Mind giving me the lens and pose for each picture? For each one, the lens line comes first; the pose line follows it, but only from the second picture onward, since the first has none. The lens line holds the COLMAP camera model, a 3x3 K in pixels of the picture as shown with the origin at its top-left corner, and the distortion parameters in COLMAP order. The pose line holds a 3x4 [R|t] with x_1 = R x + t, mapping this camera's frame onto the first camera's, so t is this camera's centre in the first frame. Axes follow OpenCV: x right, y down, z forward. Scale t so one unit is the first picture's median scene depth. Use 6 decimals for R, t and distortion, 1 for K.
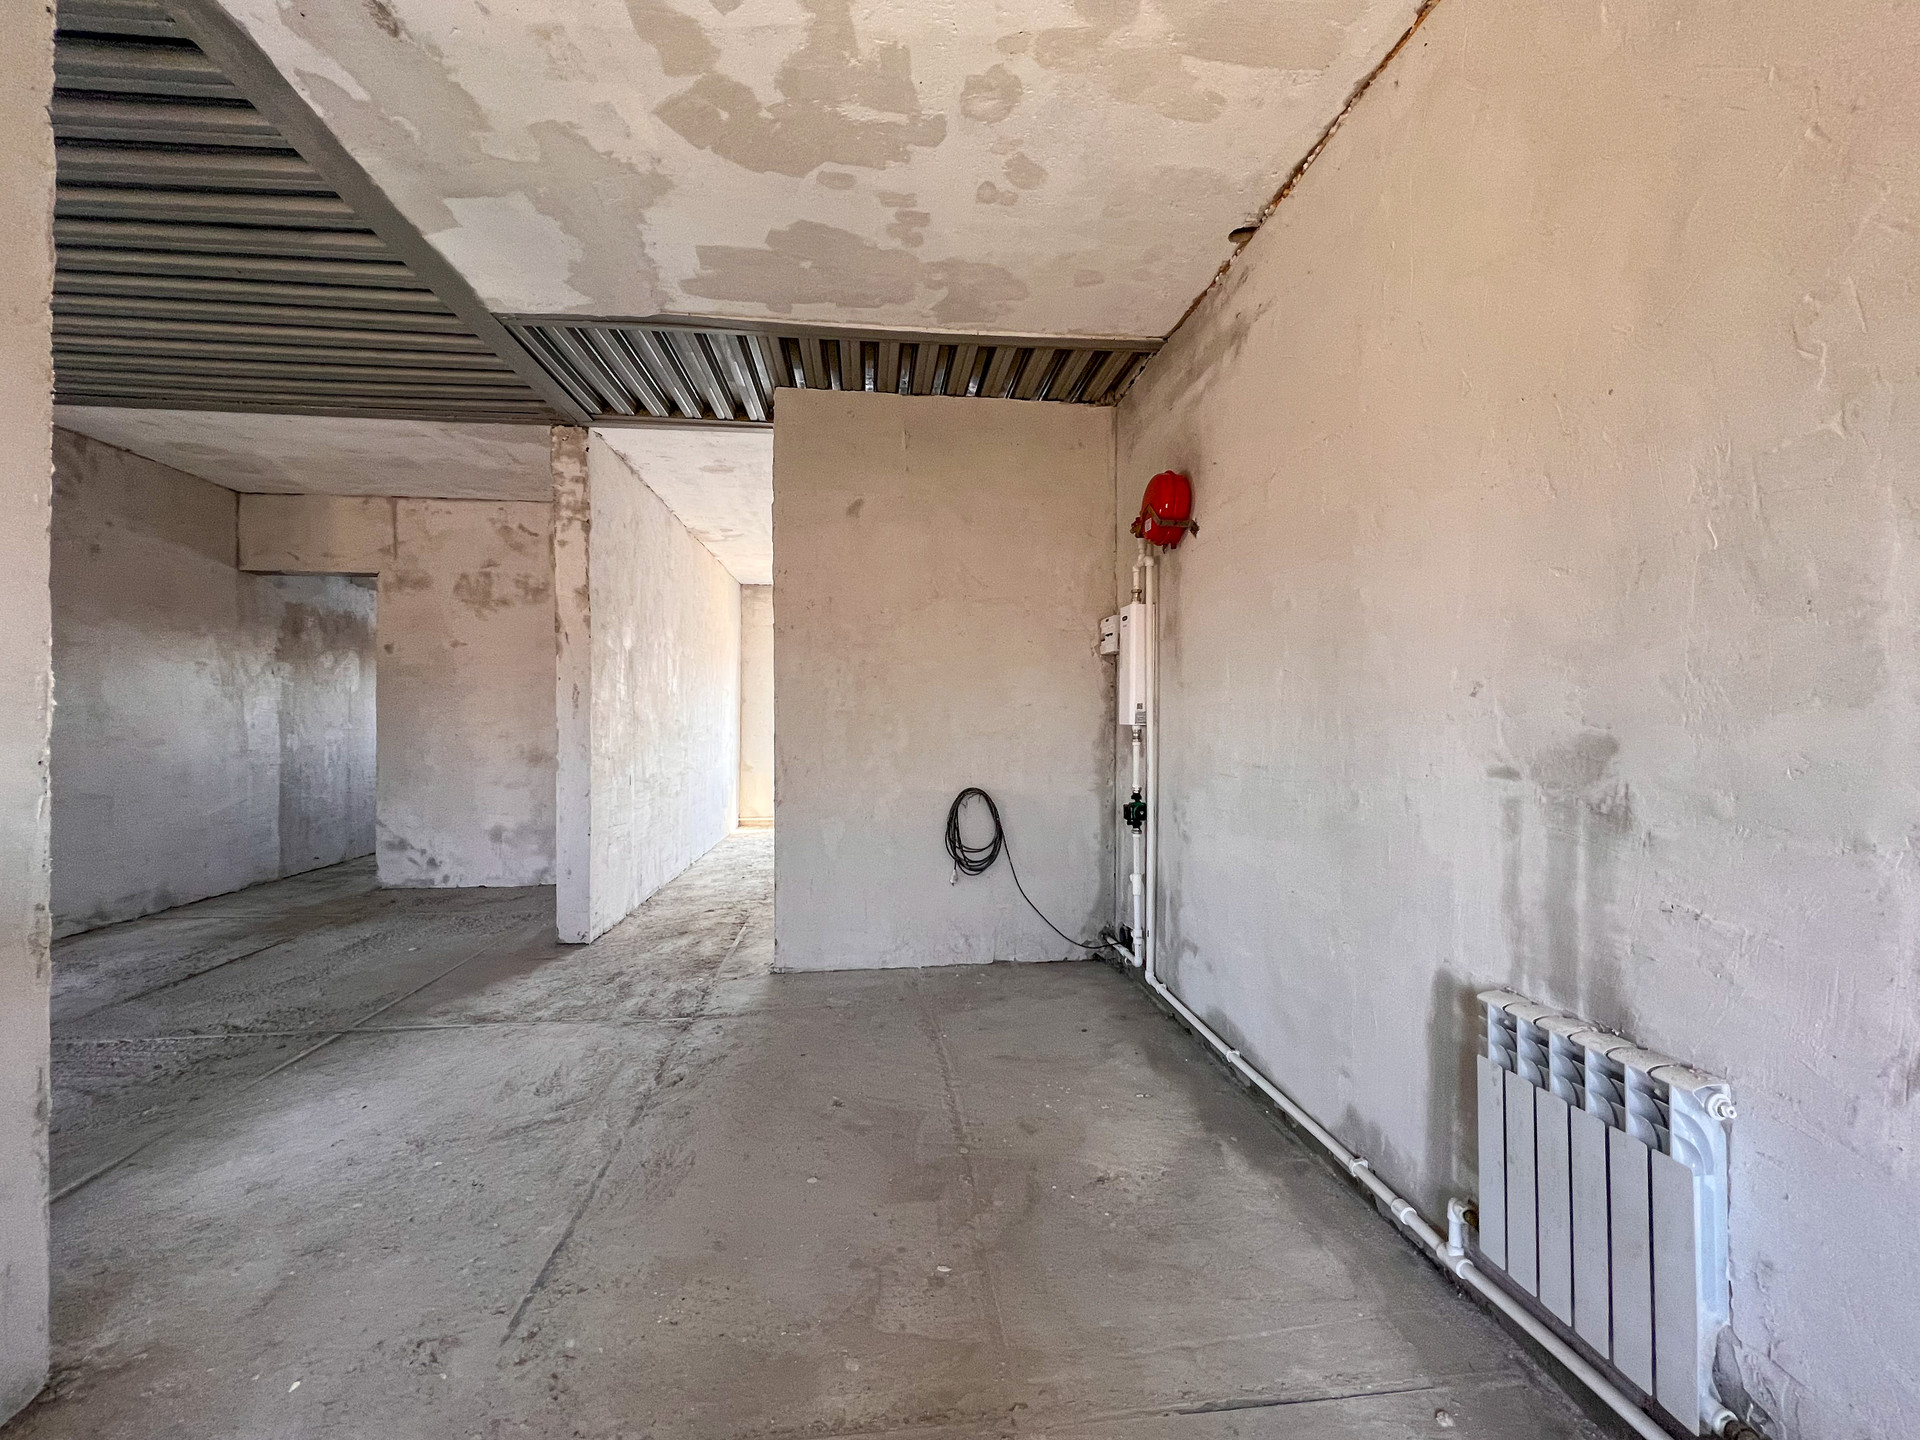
lens RADIAL K [[788.3, 0, 963.0], [0, 788.3, 716.2], [0, 0, 1]] dist [0.011923, 0.000065]
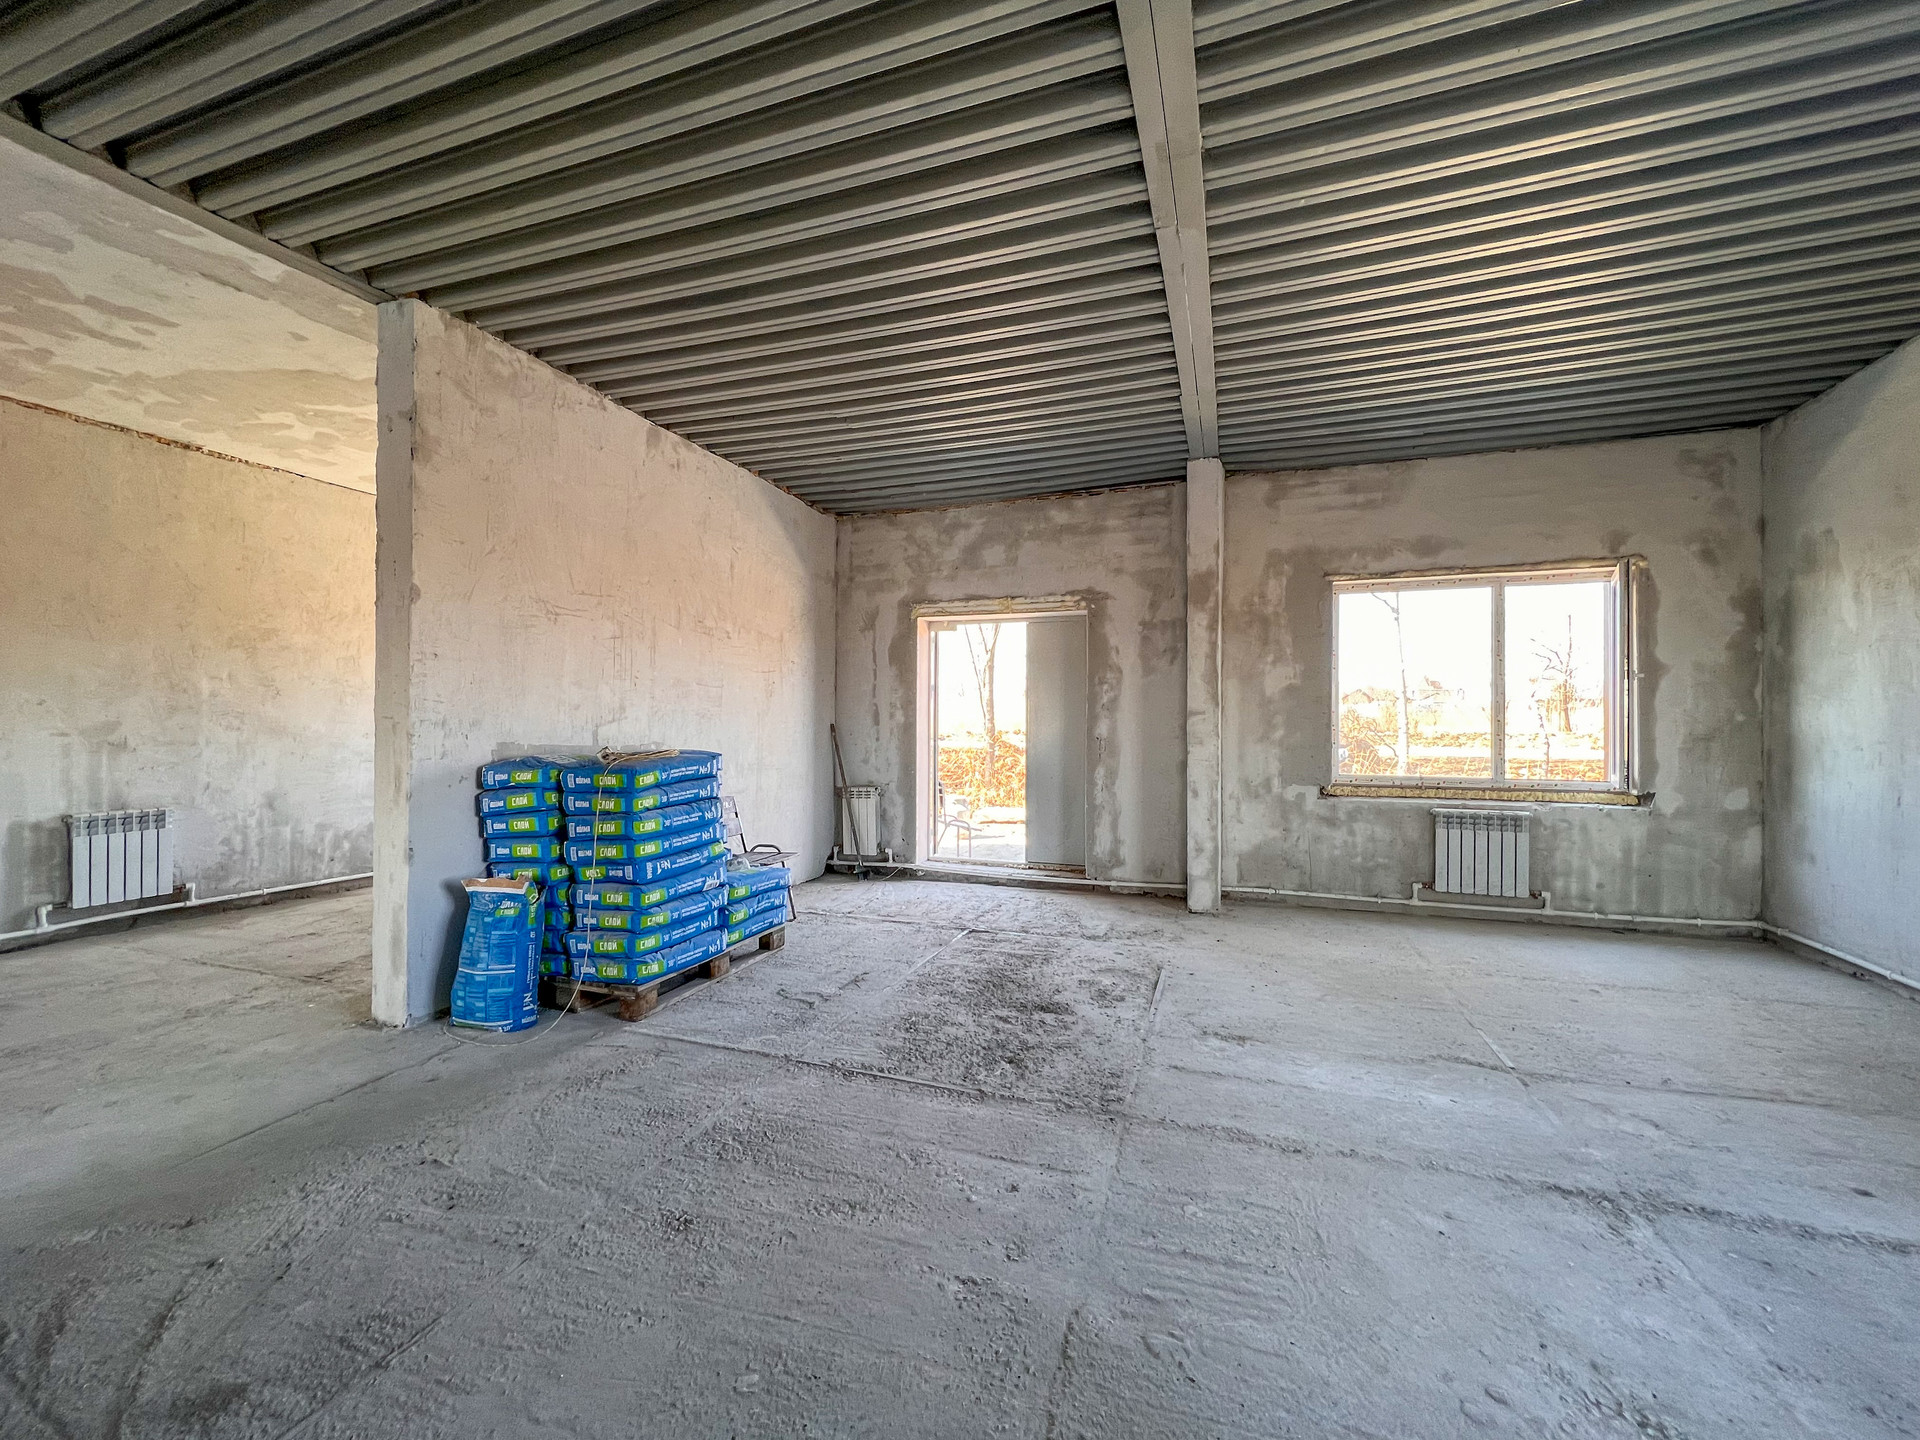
lens RADIAL K [[772.4, 0, 955.4], [0, 772.4, 733.8], [0, 0, 1]] dist [-0.000063, 0.000099]
pose [[-0.893420, -0.014005, 0.449004, -3.361265], [-0.015727, 0.999876, -0.000106, 0.022717], [-0.448947, -0.007156, -0.893529, 2.085667]]
